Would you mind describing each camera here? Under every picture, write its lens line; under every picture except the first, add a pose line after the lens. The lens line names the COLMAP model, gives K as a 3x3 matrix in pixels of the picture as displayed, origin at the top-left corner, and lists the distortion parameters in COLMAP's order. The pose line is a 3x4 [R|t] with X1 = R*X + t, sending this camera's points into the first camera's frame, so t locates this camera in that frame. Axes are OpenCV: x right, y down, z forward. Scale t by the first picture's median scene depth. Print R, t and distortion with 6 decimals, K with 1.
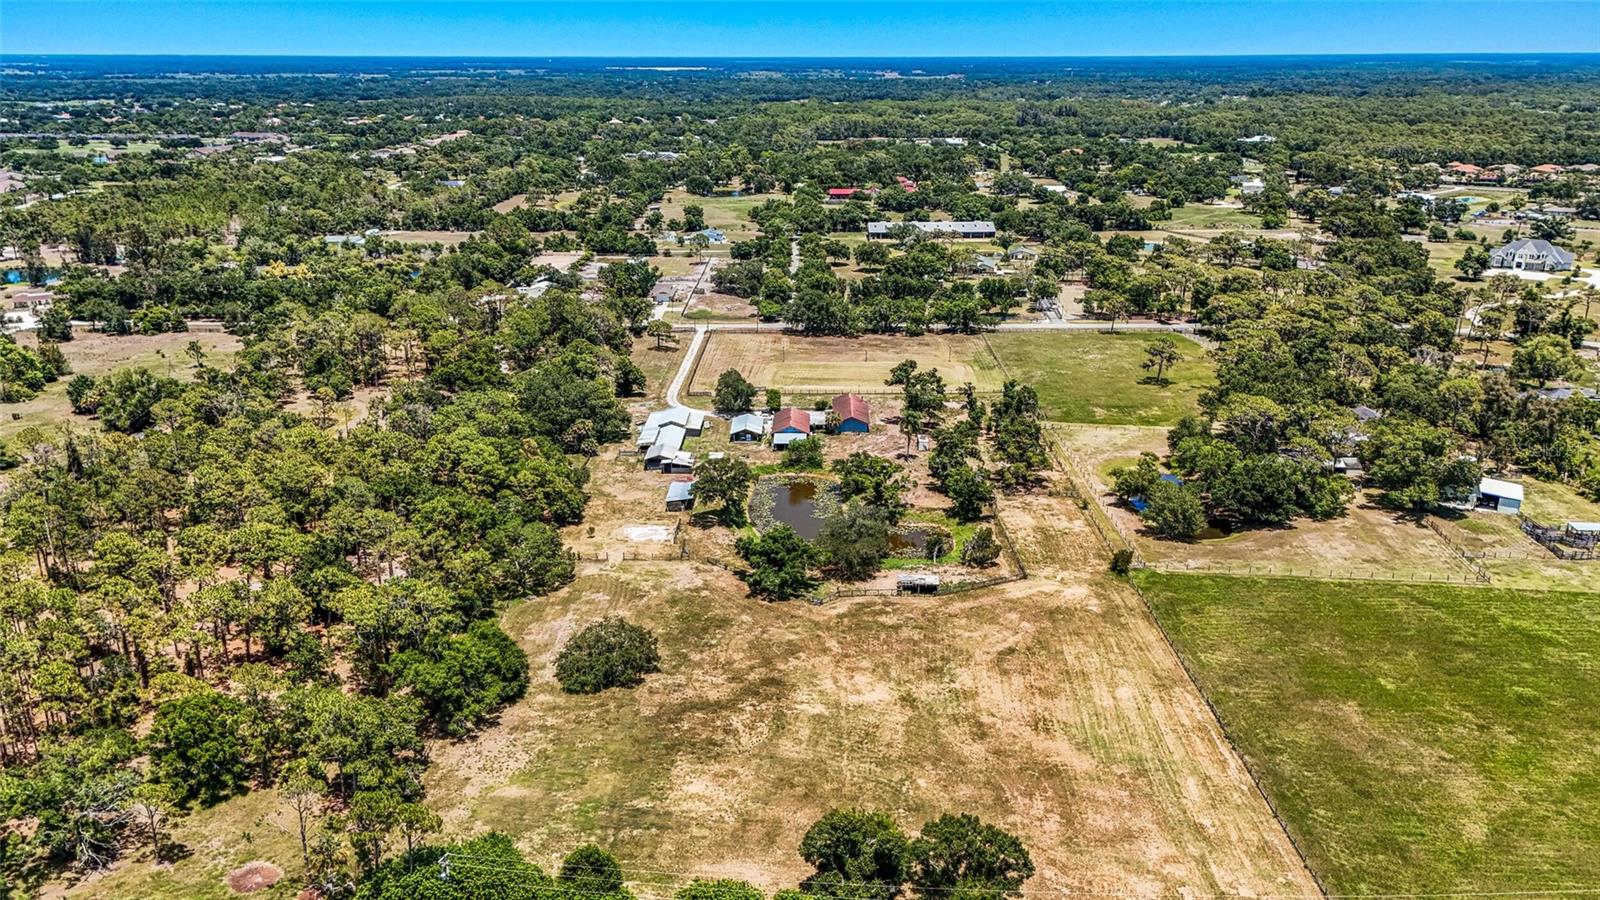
lens RADIAL K [[1183.0, 0, 800.9], [0, 1183.0, 462.8], [0, 0, 1]] dist [0.078915, -0.080179]
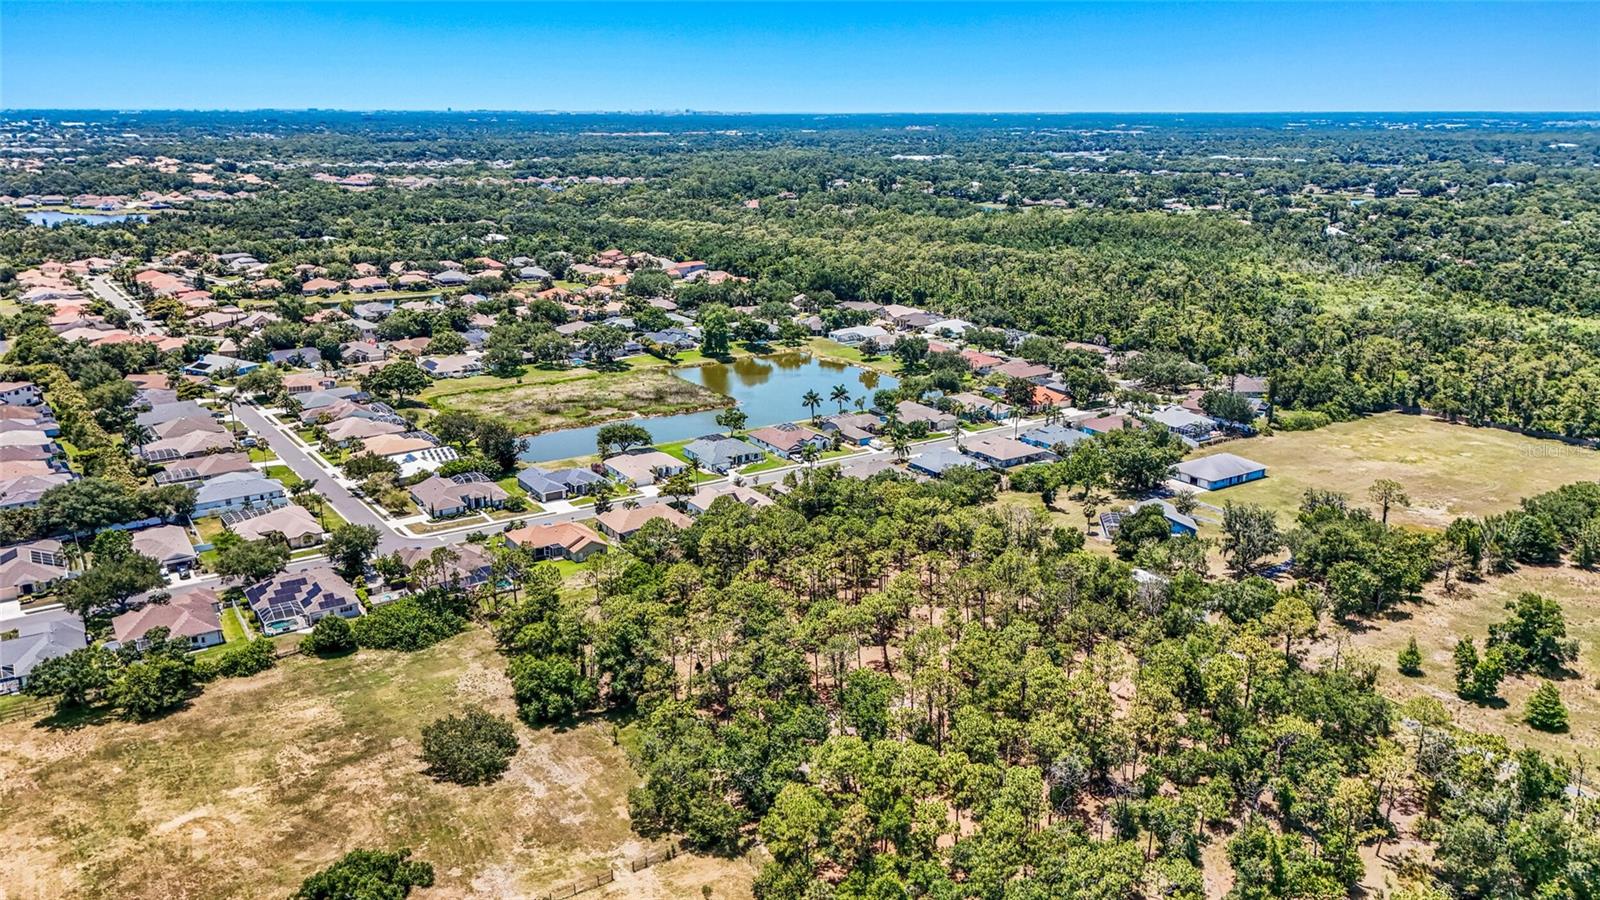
lens RADIAL K [[1183.0, 0, 803.1], [0, 1183.0, 454.5], [0, 0, 1]] dist [0.078915, -0.080179]
pose [[-0.806374, 0.164742, -0.567998, 0.069159], [-0.193924, 0.833664, 0.517105, -0.289346], [0.558708, 0.527128, -0.640298, 0.761320]]
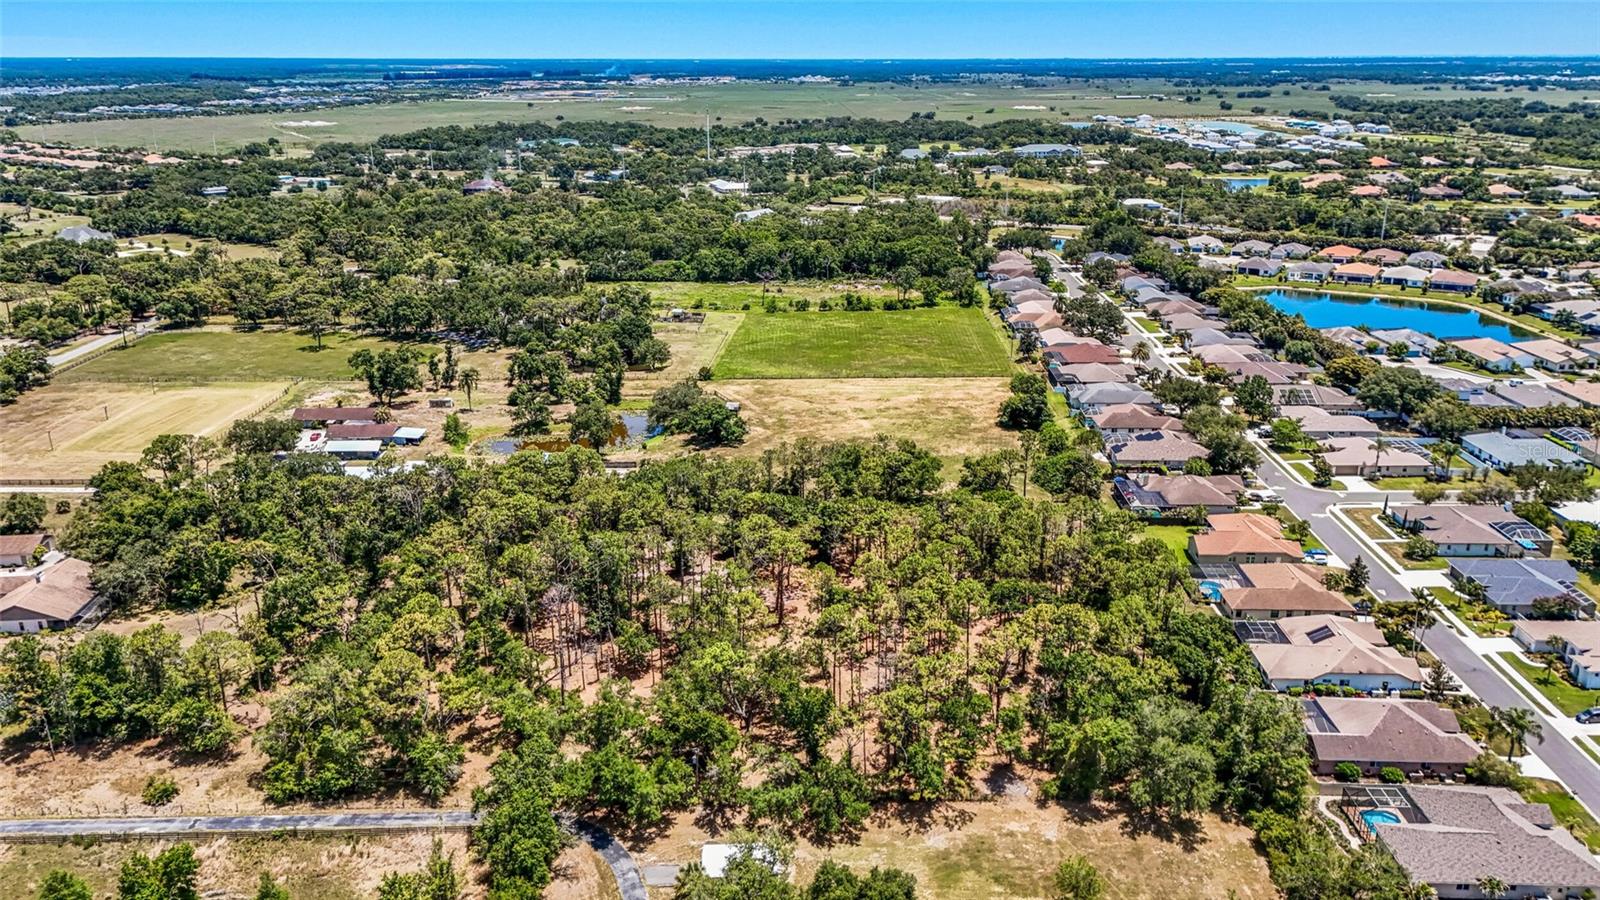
lens RADIAL K [[1183.0, 0, 804.3], [0, 1183.0, 478.4], [0, 0, 1]] dist [0.078915, -0.080179]
pose [[-0.024360, -0.333840, 0.942315, -0.720953], [0.327906, 0.887779, 0.322996, -0.148250], [-0.944396, 0.316859, 0.087842, 0.411218]]
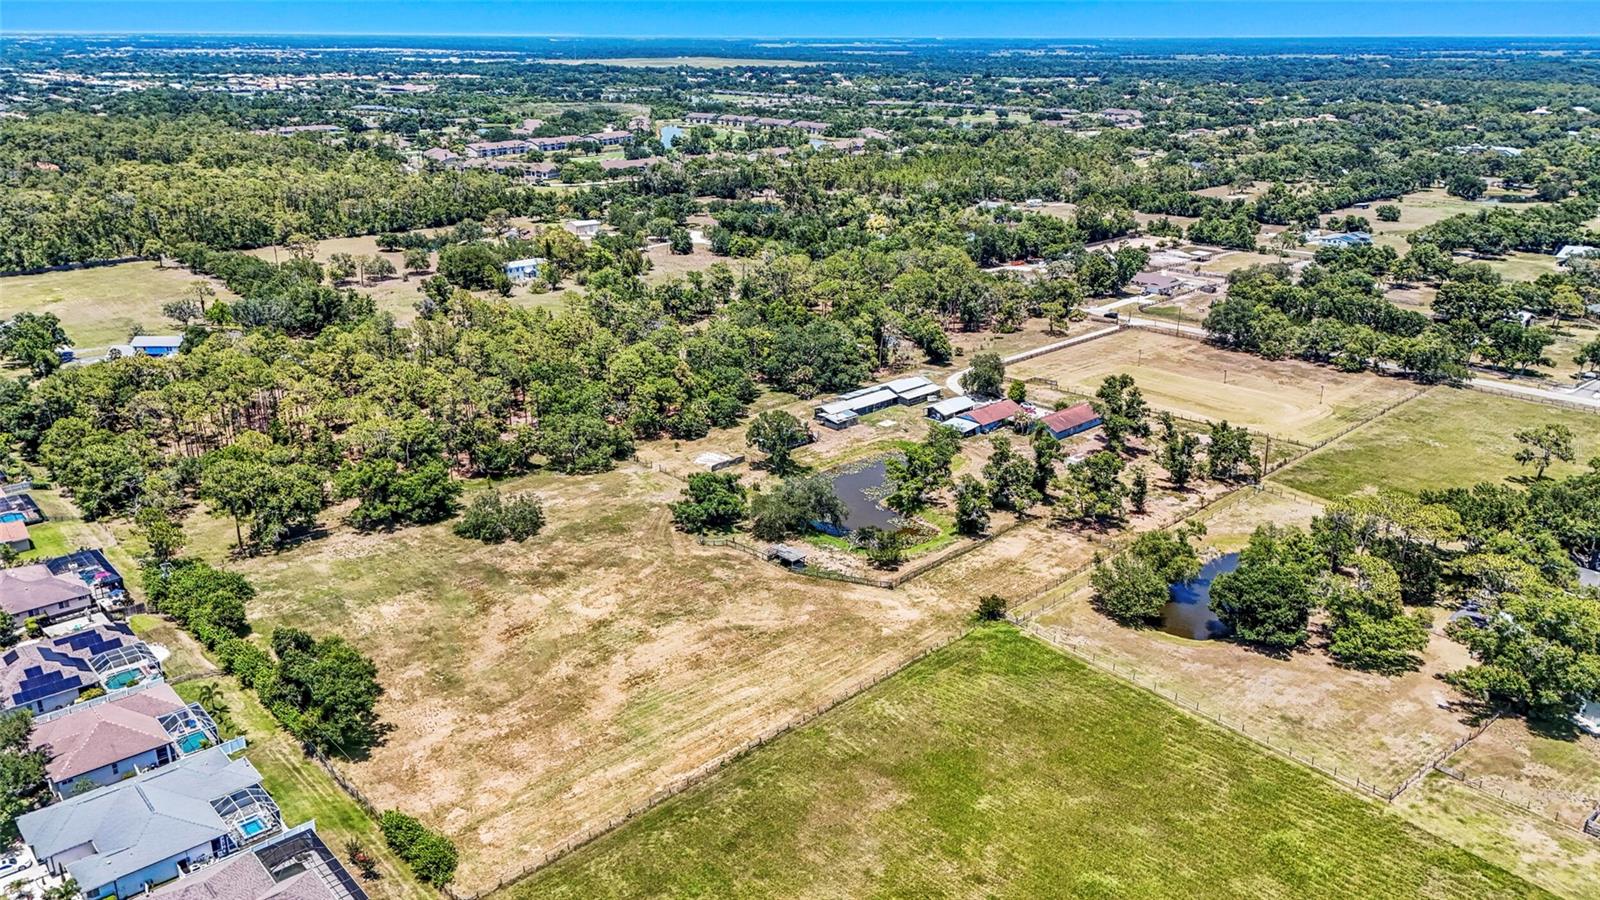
lens RADIAL K [[1183.0, 0, 799.4], [0, 1183.0, 450.9], [0, 0, 1]] dist [0.078915, -0.080179]
pose [[0.707320, 0.235610, -0.666474, 0.392636], [-0.232499, 0.967904, 0.095423, -0.043995], [0.667565, 0.087460, 0.739397, 0.126379]]
